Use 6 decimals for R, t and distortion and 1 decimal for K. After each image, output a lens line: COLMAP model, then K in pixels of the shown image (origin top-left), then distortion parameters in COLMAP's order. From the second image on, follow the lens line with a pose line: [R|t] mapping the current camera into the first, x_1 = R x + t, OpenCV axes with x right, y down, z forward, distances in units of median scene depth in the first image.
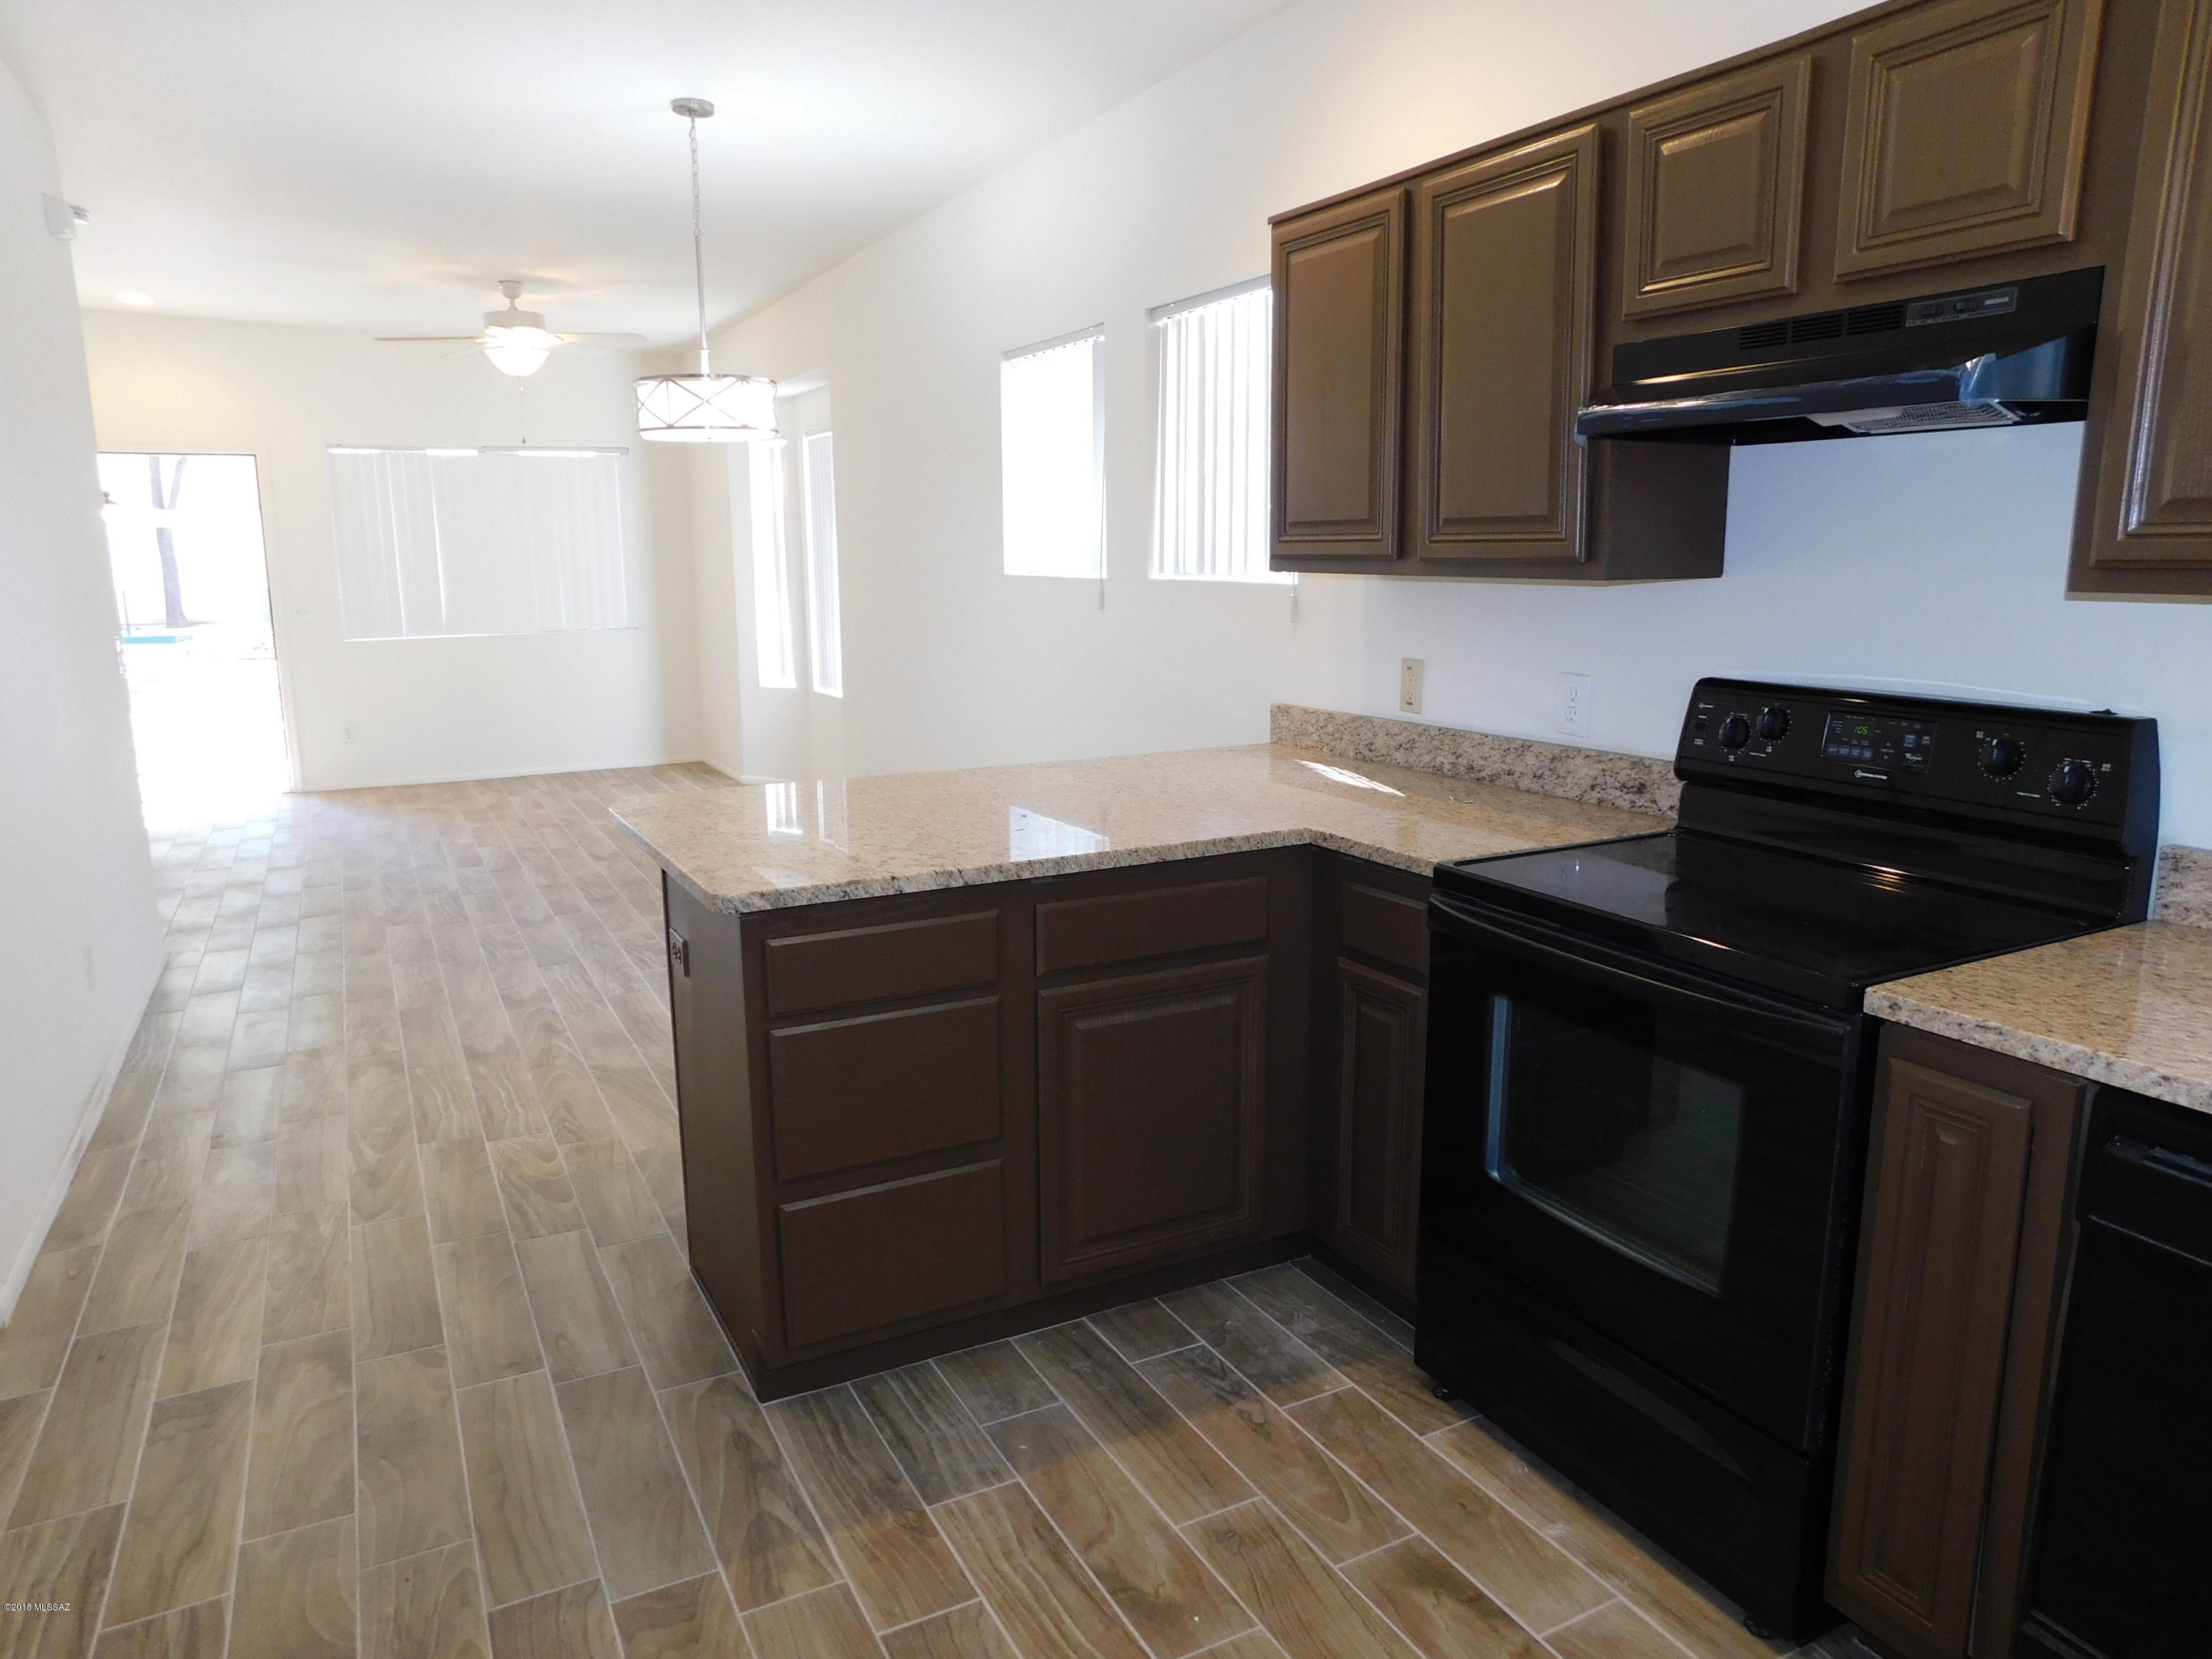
lens RADIAL K [[1447.1, 0, 1115.7], [0, 1447.1, 837.2], [0, 0, 1]] dist [-0.075918, 0.053767]
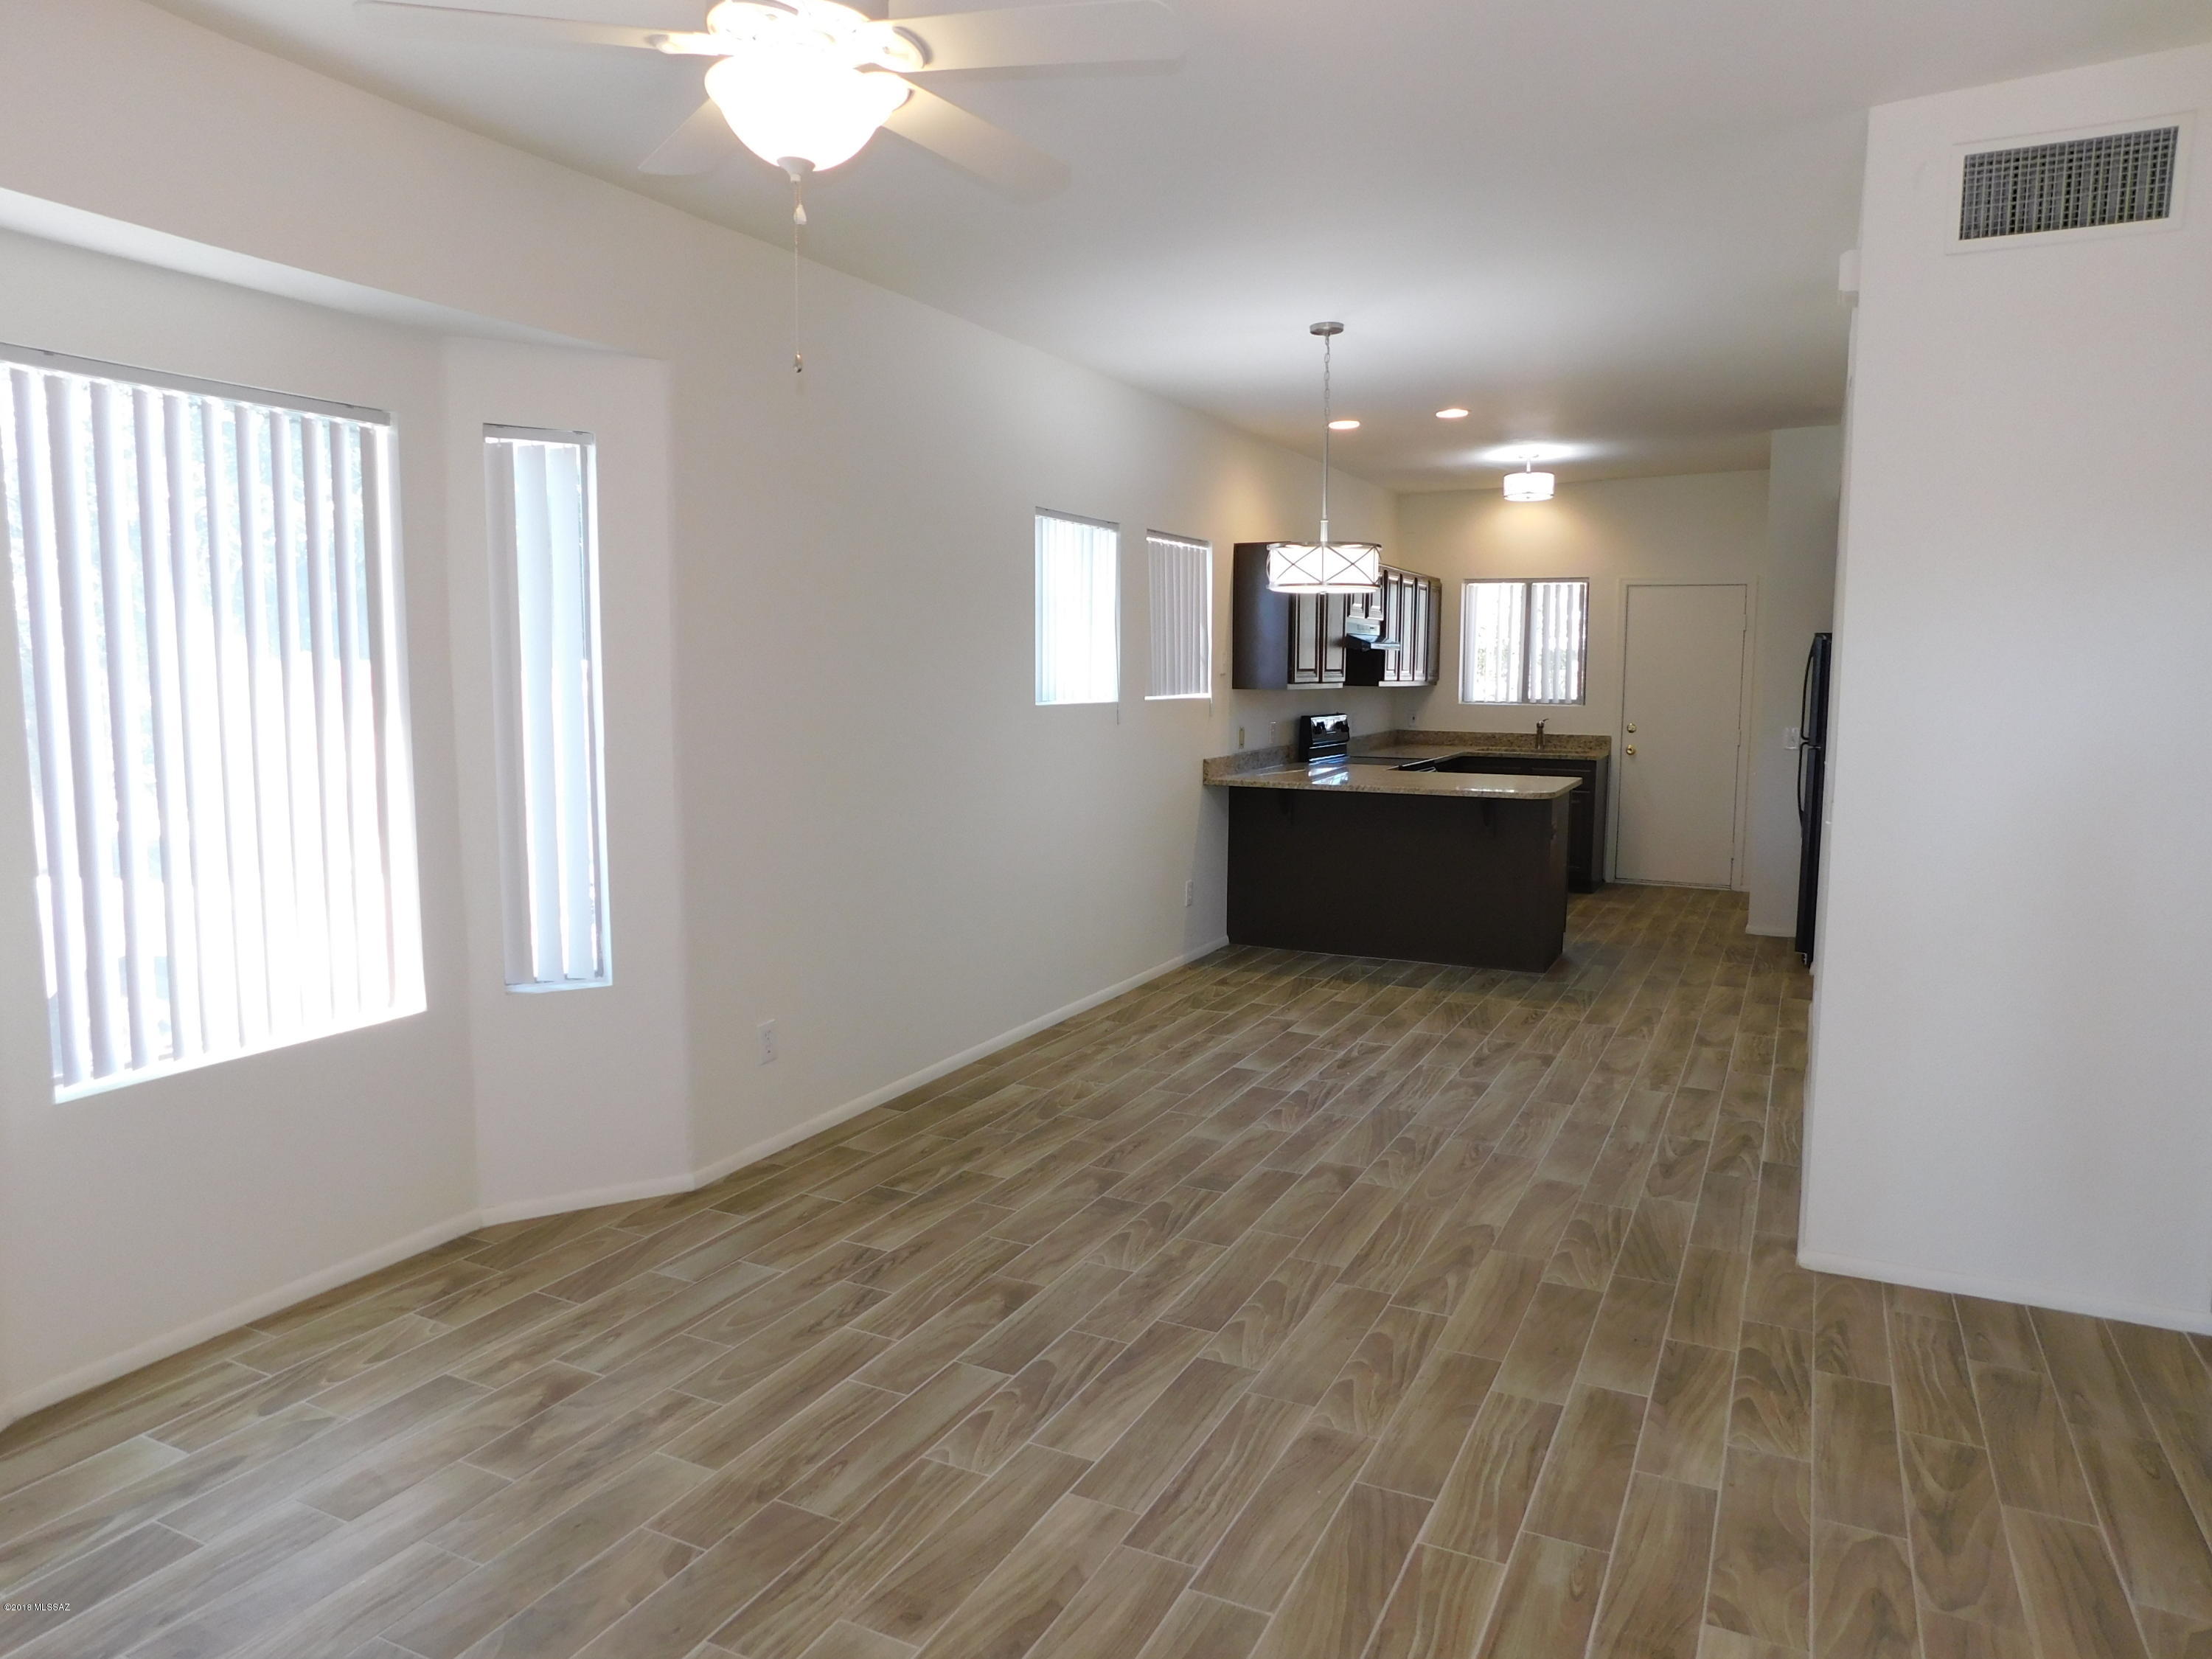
lens RADIAL K [[1447.1, 0, 1115.4], [0, 1447.1, 836.4], [0, 0, 1]] dist [-0.075918, 0.053767]
pose [[-0.582425, -0.094809, 0.807337, -1.811312], [0.155364, 0.961883, 0.225039, -0.581630], [-0.797900, 0.256499, -0.545495, 2.837319]]
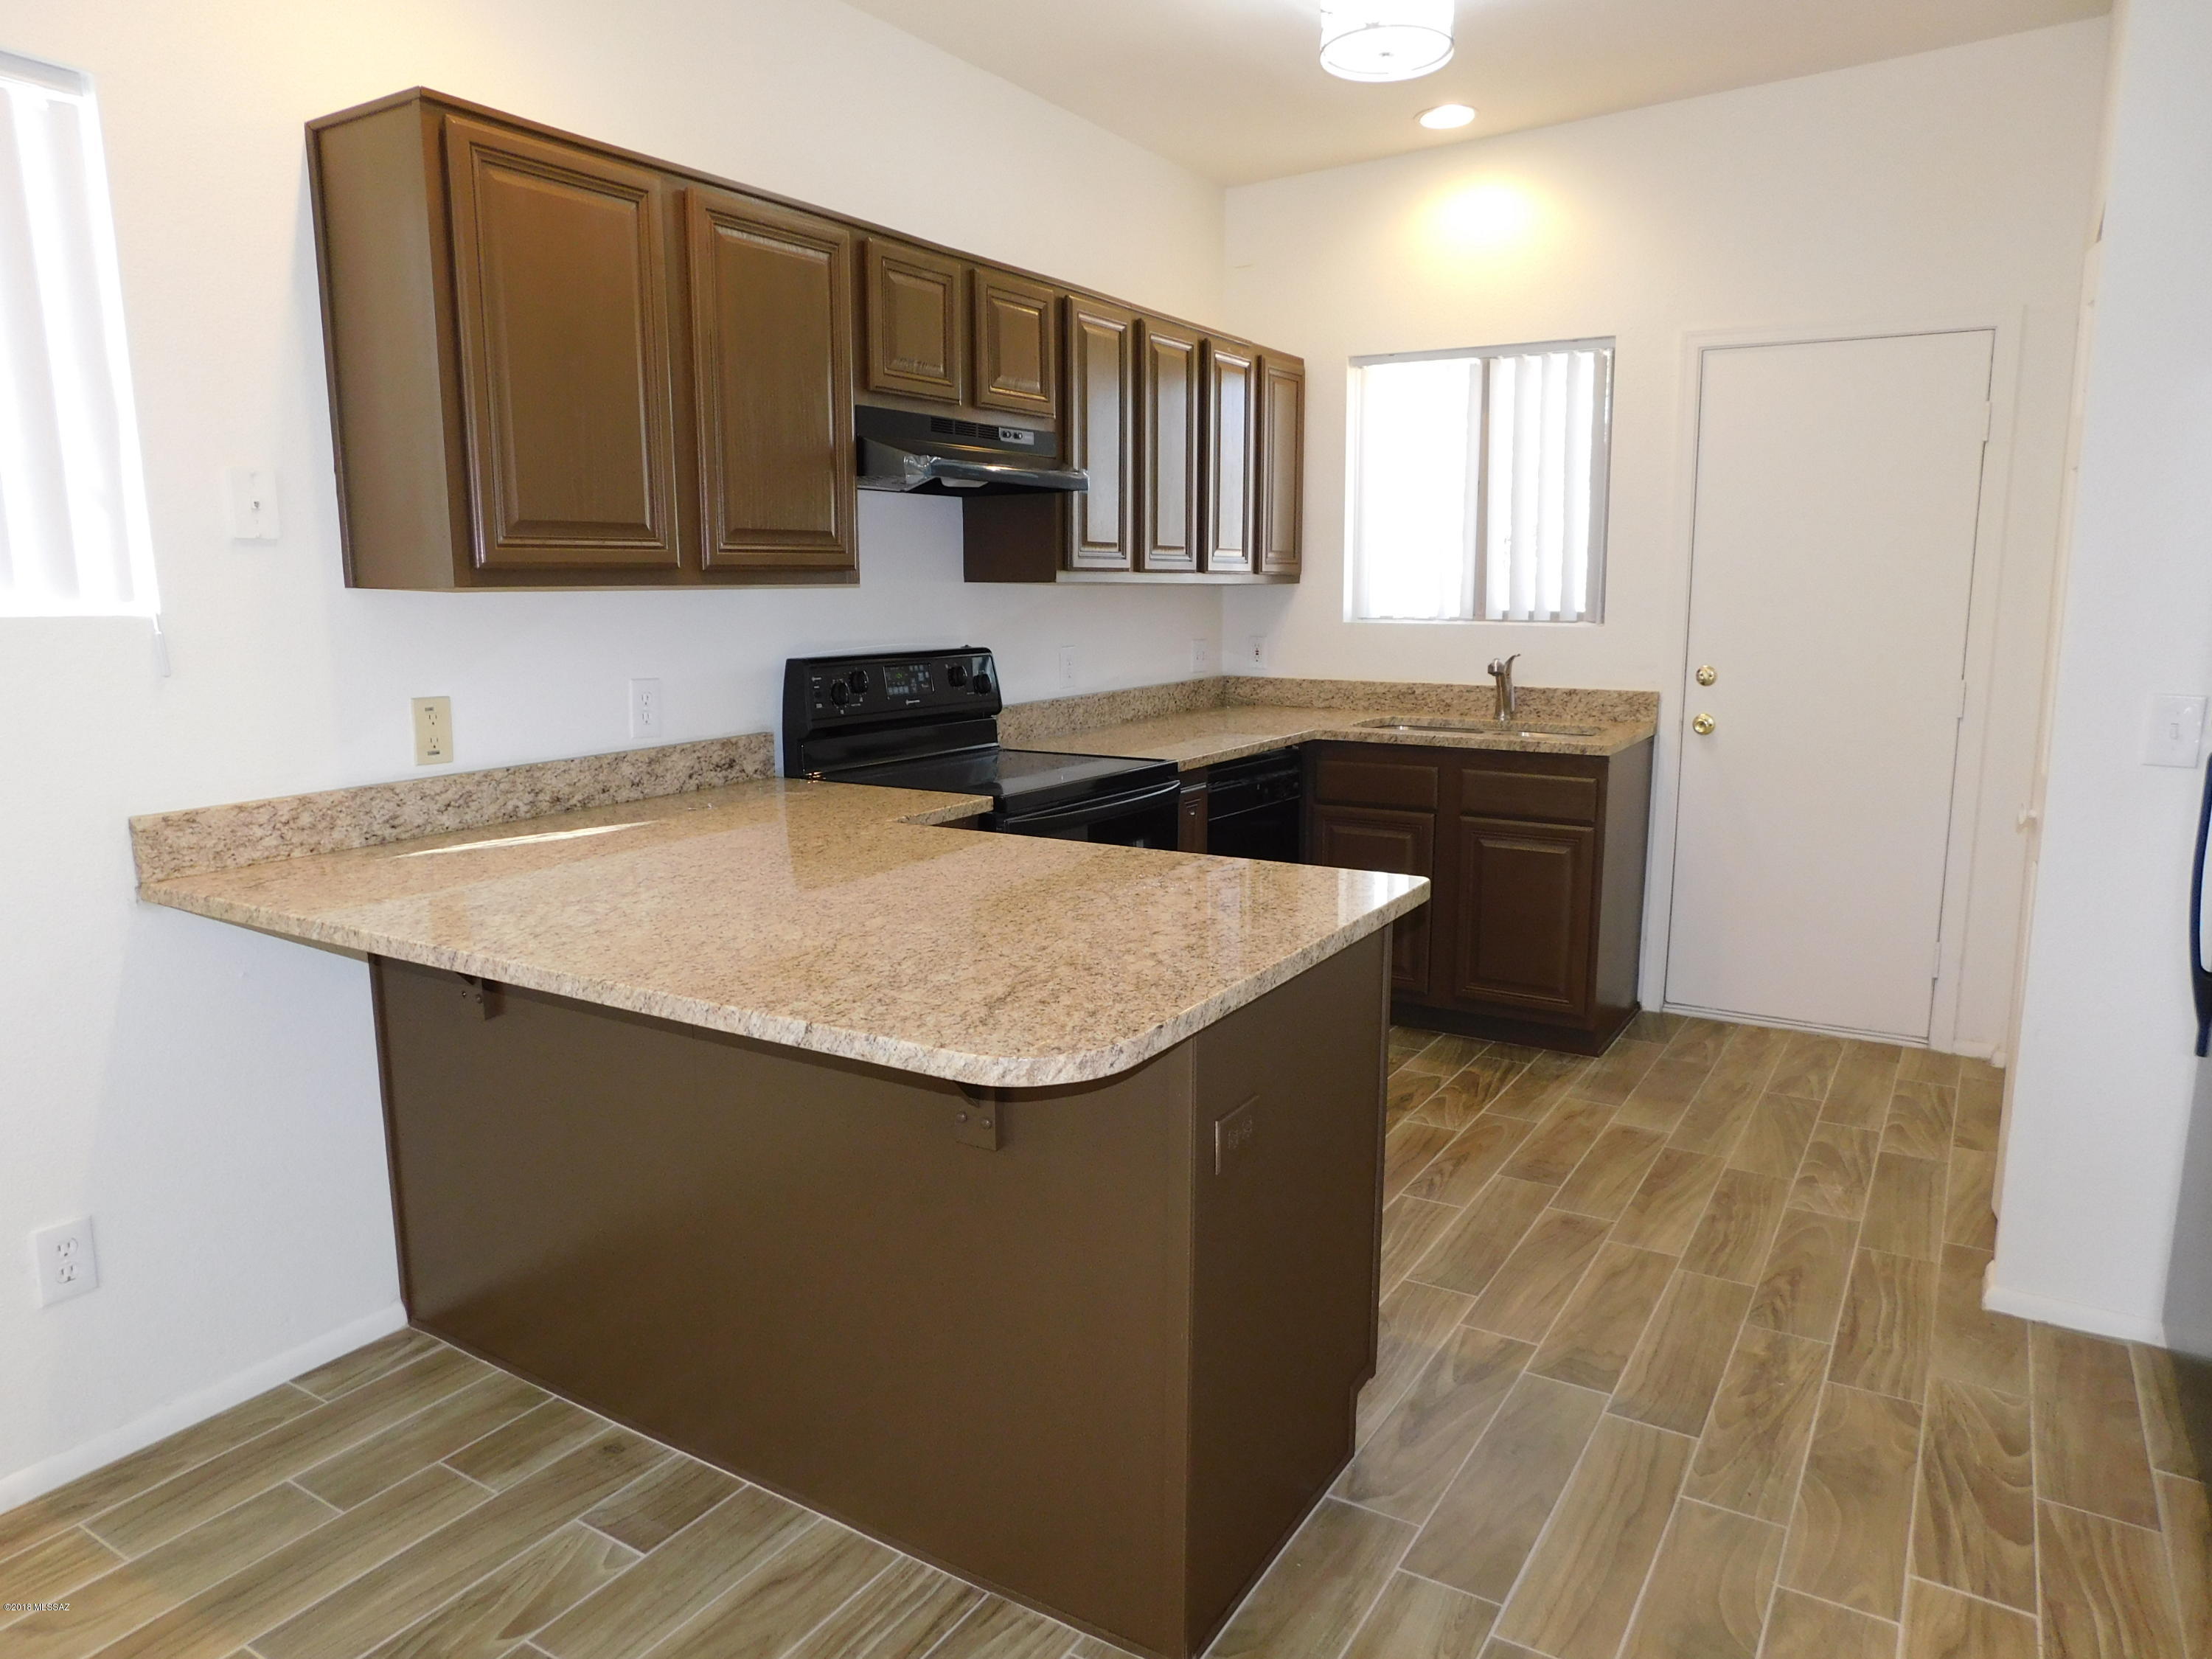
lens RADIAL K [[1447.1, 0, 1108.4], [0, 1447.1, 837.5], [0, 0, 1]] dist [-0.075918, 0.053767]
pose [[-0.497083, -0.142486, 0.855924, -0.758582], [0.175708, 0.949460, 0.260101, -0.215090], [-0.849726, 0.279685, -0.446925, 1.200305]]
